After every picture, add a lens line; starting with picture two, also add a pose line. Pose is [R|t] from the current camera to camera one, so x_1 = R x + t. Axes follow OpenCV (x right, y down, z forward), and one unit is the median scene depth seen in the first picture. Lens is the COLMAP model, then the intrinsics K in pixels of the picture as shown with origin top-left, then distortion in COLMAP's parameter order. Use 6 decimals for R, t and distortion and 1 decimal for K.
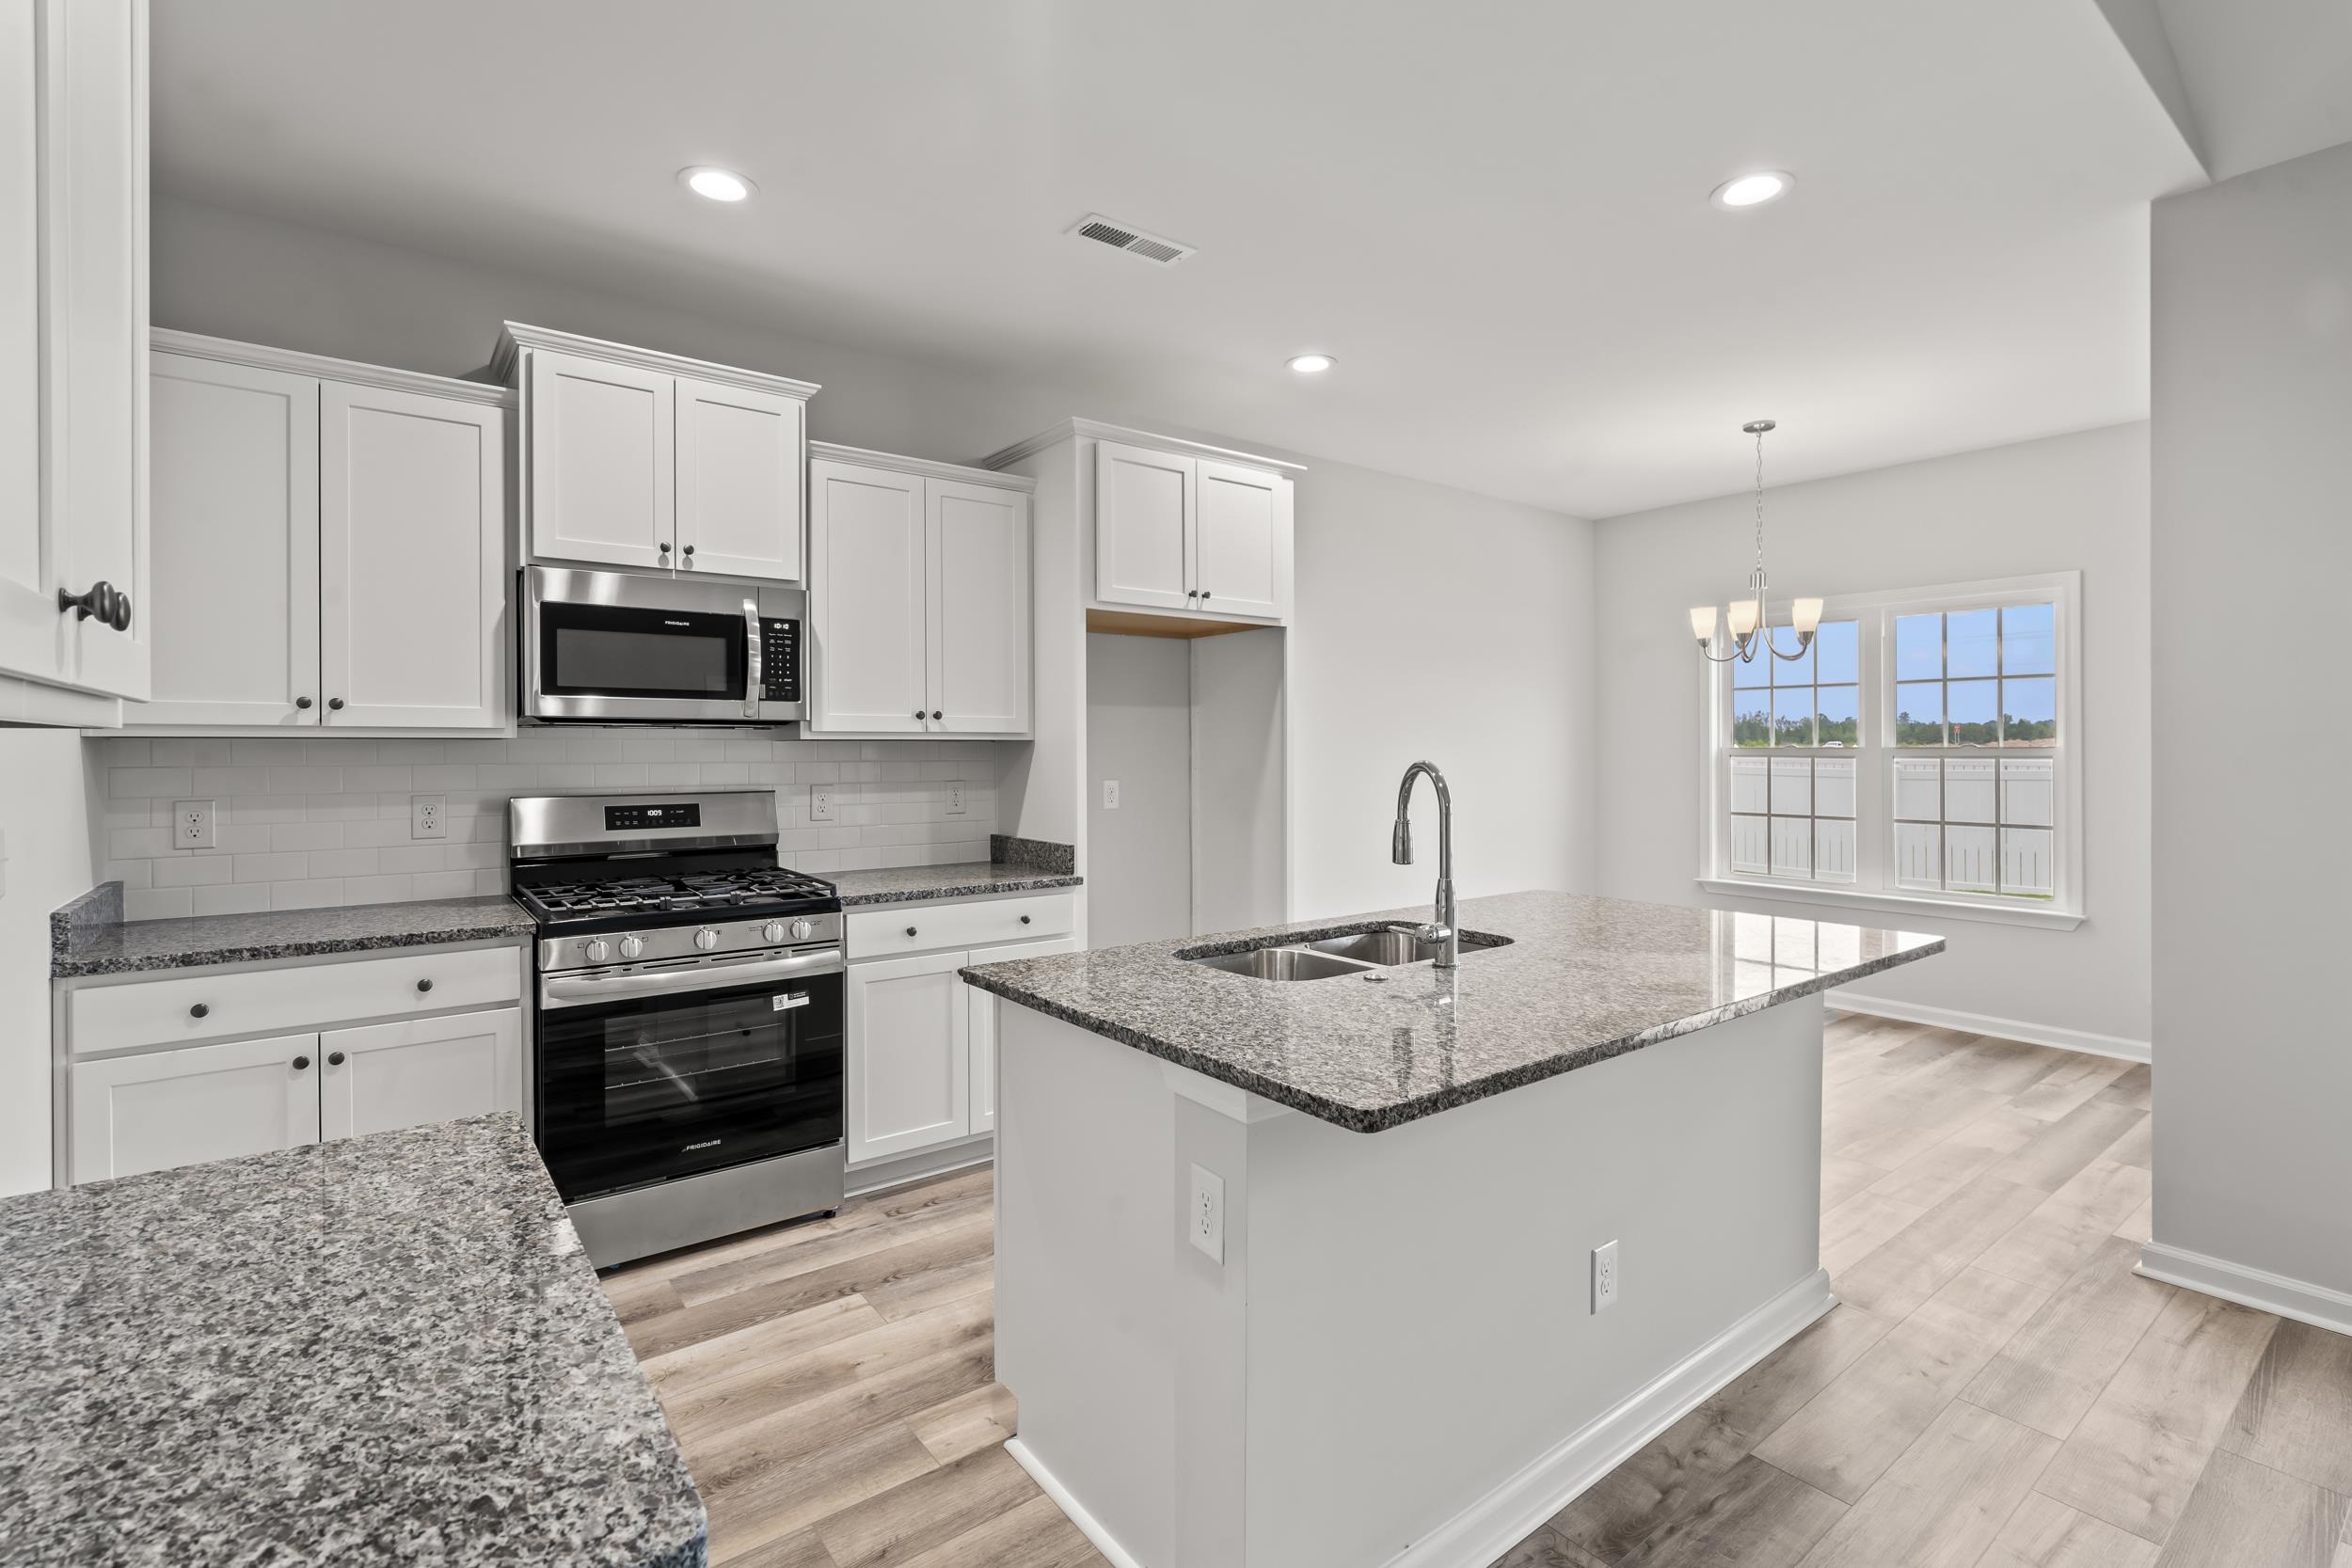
lens RADIAL K [[1078.2, 0, 1165.9], [0, 1078.2, 750.3], [0, 0, 1]] dist [-0.002396, 0.000059]
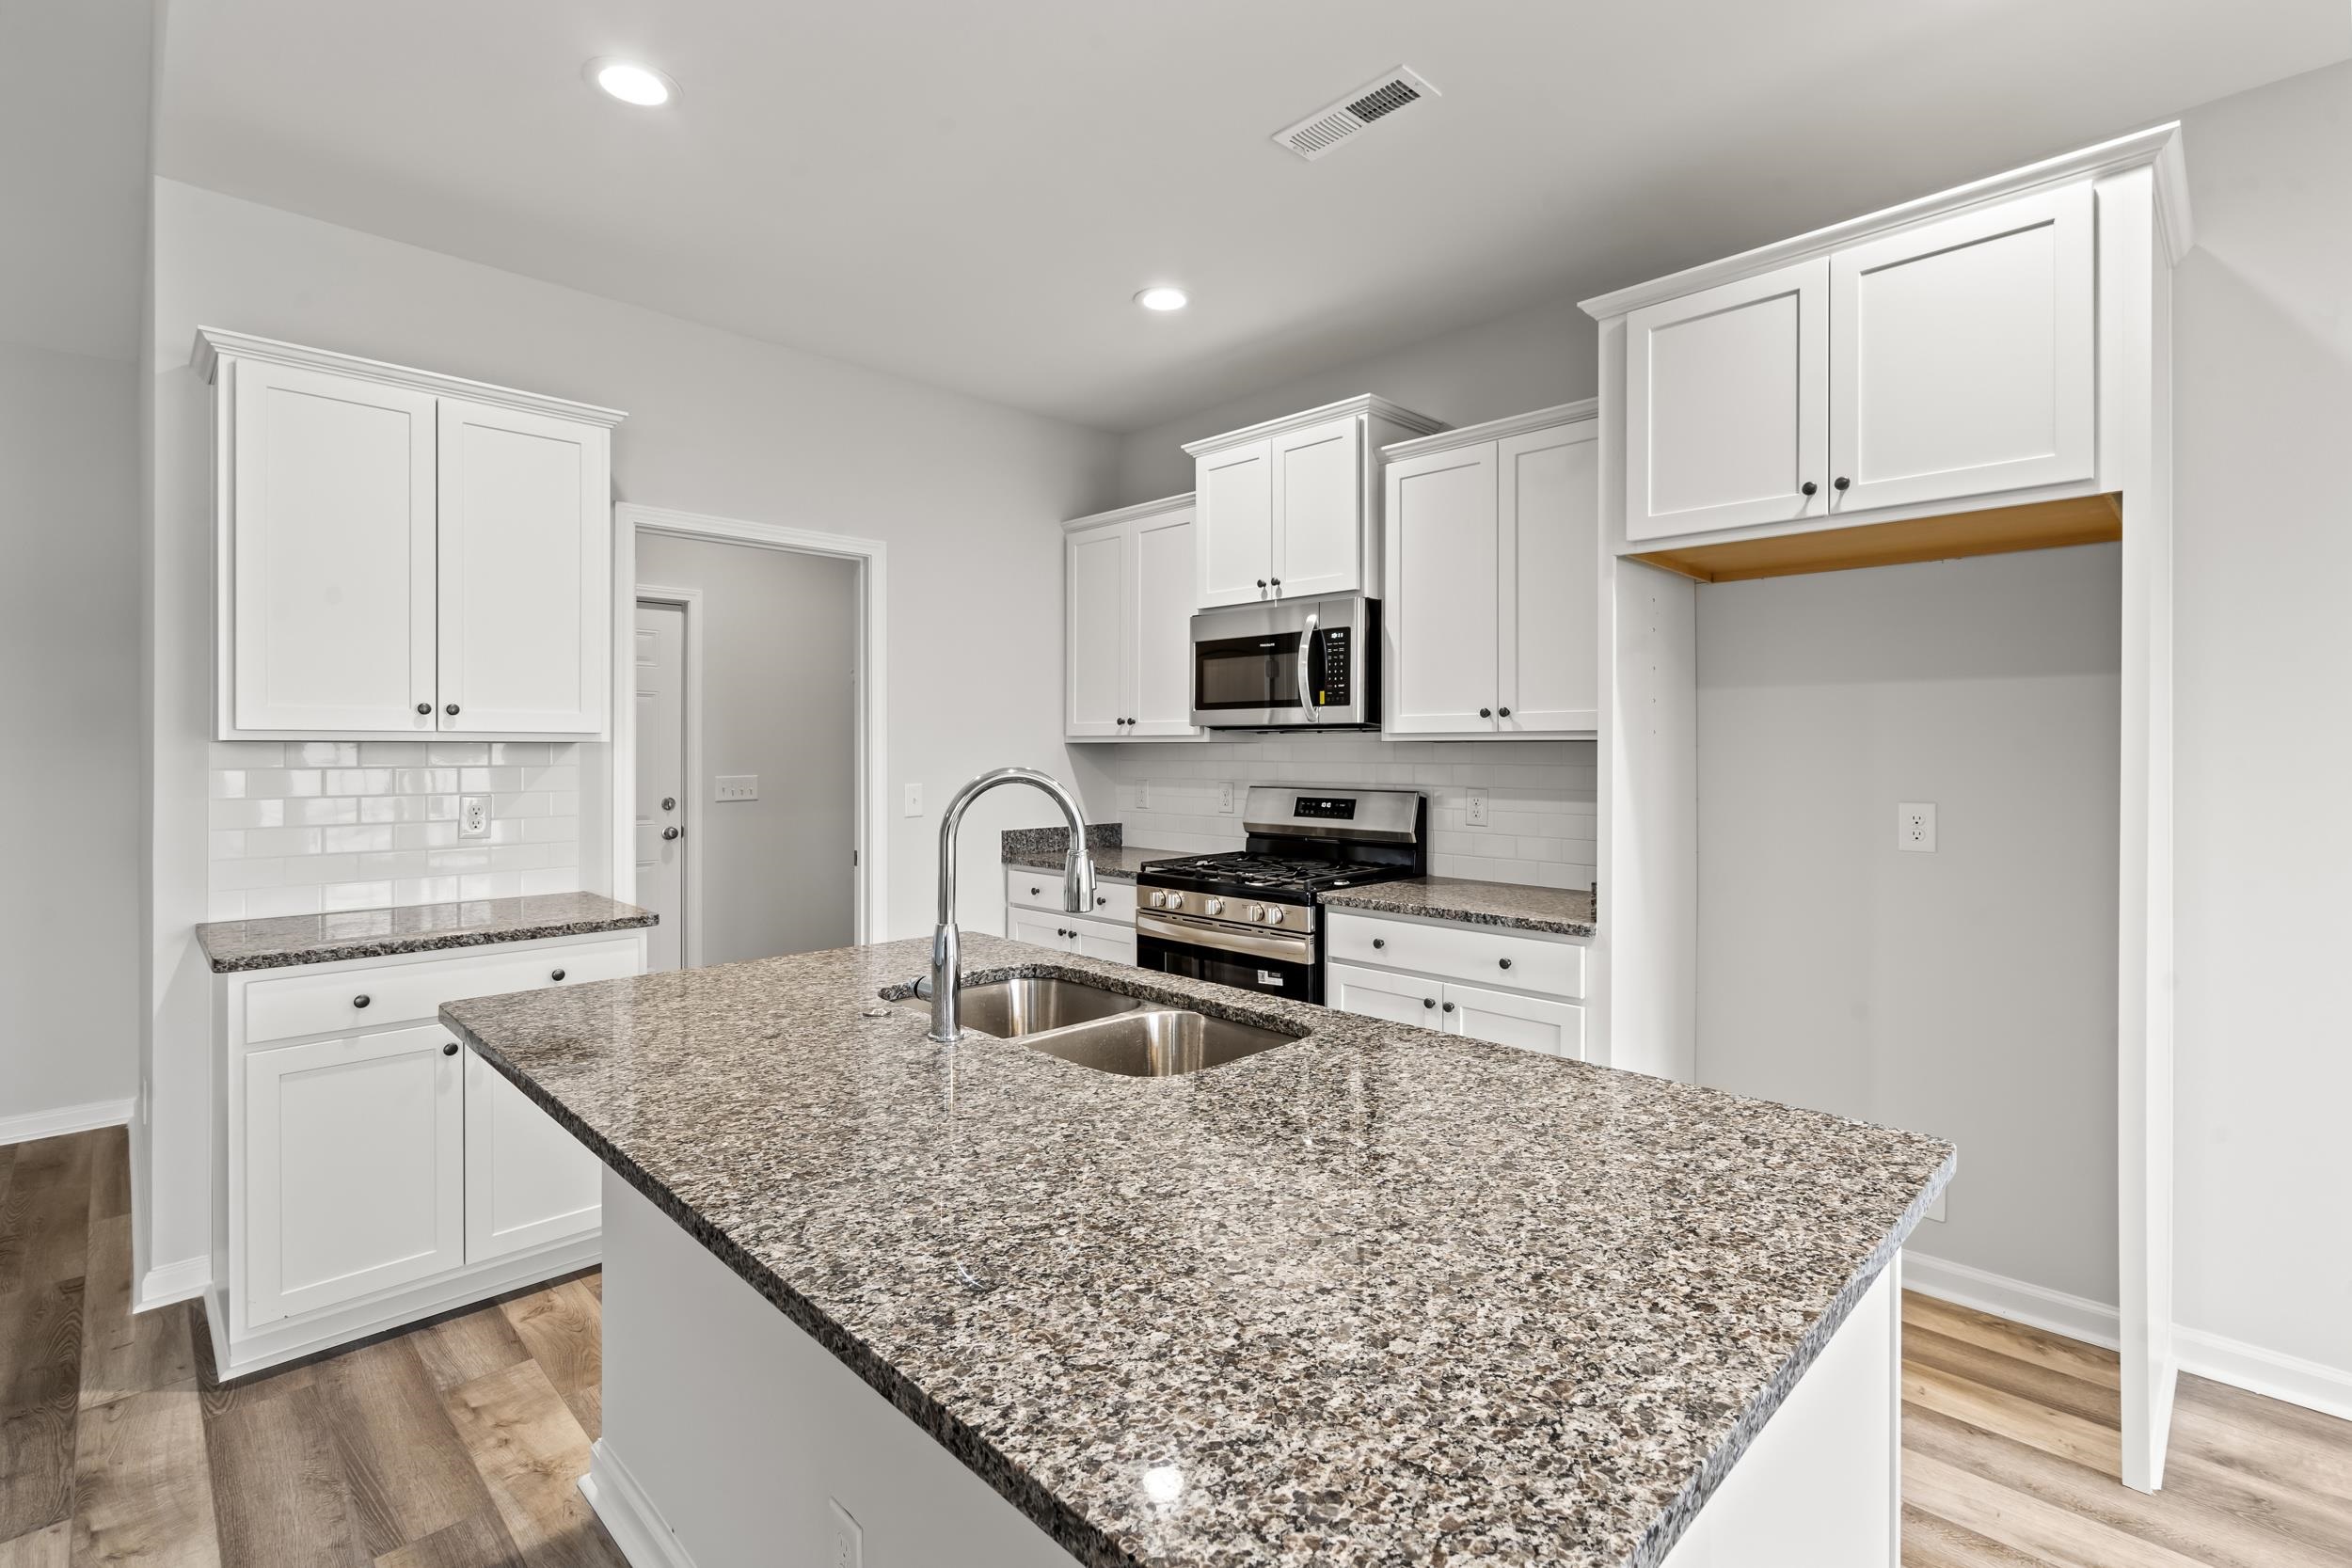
lens RADIAL K [[1078.2, 0, 1165.9], [0, 1078.2, 750.3], [0, 0, 1]] dist [-0.002396, 0.000059]
pose [[0.130080, 0.002430, -0.991501, 0.666778], [-0.001596, 0.999996, 0.002242, -0.003672], [0.991502, 0.001291, 0.130084, 0.679171]]
